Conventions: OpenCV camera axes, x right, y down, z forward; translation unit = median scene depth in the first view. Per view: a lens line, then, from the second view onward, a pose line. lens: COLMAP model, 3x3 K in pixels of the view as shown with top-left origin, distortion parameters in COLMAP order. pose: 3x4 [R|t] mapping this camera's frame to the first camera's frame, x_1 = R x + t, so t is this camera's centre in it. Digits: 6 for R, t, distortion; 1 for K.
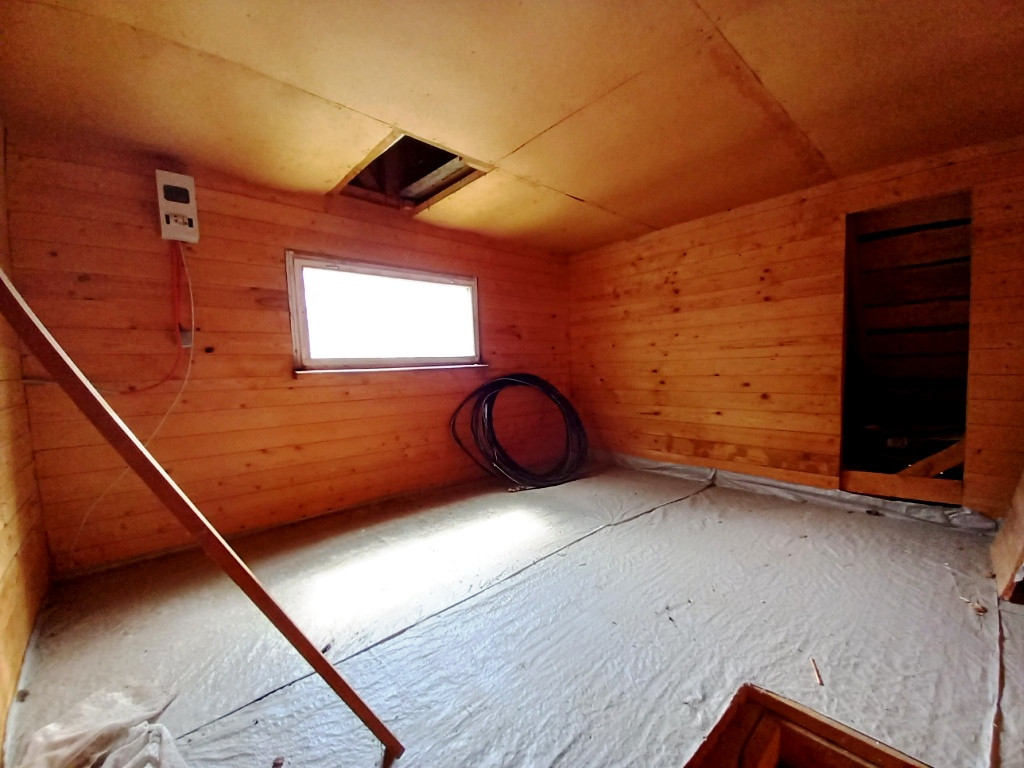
lens RADIAL K [[405.1, 0, 516.8], [0, 405.1, 398.4], [0, 0, 1]] dist [0.000961, -0.000153]
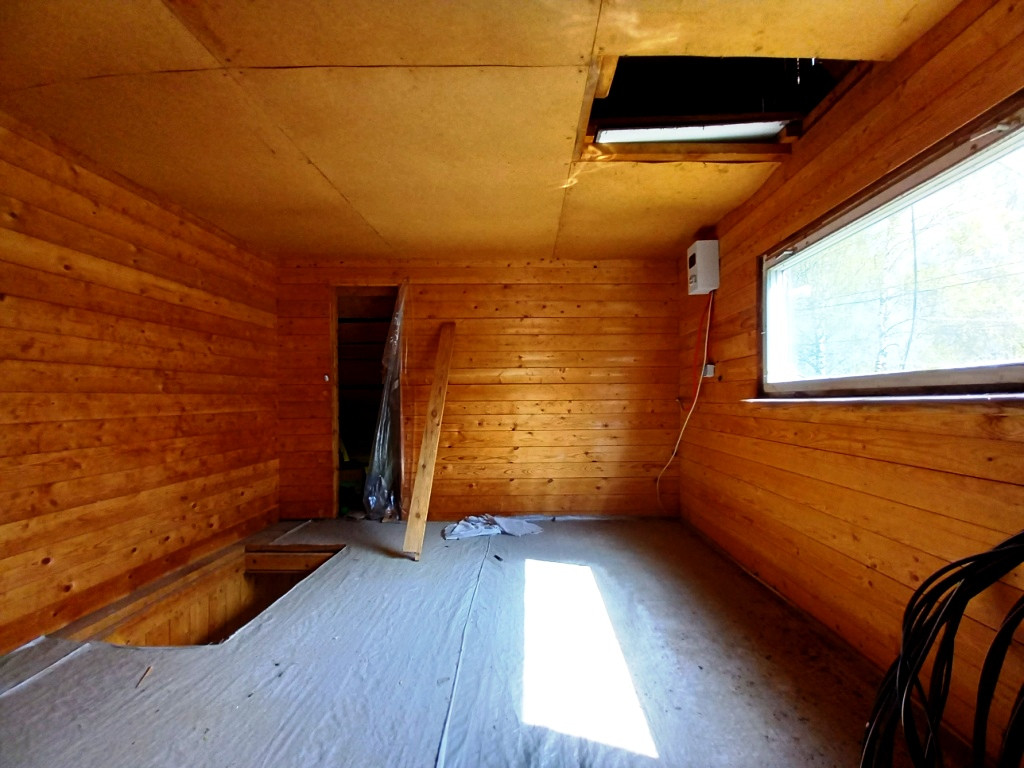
lens RADIAL K [[405.1, 0, 516.8], [0, 405.1, 398.4], [0, 0, 1]] dist [0.000961, -0.000153]
pose [[-0.684859, 0.030578, -0.728034, 0.638168], [-0.035564, 0.996526, 0.075311, -0.181993], [0.727807, 0.077469, -0.681392, 1.916768]]
